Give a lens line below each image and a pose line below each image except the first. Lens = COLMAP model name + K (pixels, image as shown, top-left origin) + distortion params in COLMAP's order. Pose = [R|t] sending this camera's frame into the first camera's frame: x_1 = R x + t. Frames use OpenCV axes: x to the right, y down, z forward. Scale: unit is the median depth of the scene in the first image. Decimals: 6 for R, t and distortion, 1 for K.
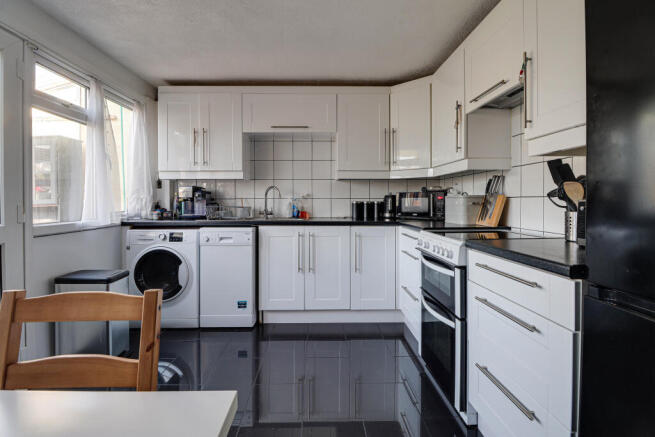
lens RADIAL K [[309.6, 0, 325.2], [0, 309.6, 205.7], [0, 0, 1]] dist [-0.003726, -0.000529]
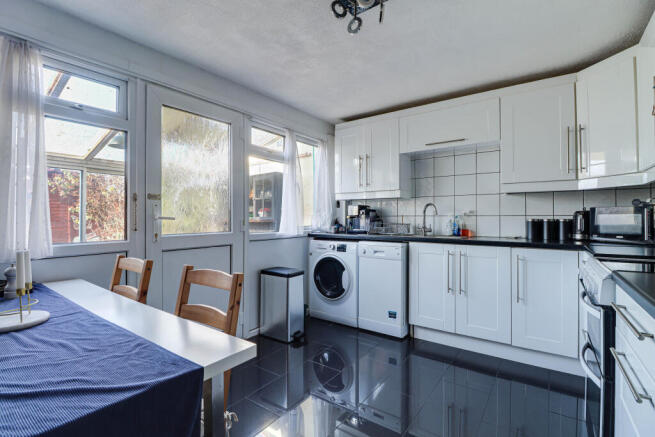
lens RADIAL K [[309.4, 0, 327.5], [0, 309.4, 218.5], [0, 0, 1]] dist [-0.020007, -0.000632]
pose [[0.794600, 0.002809, -0.607127, 0.182431], [-0.012977, 0.999839, -0.012358, 0.002774], [0.606995, 0.017698, 0.794509, 0.010510]]
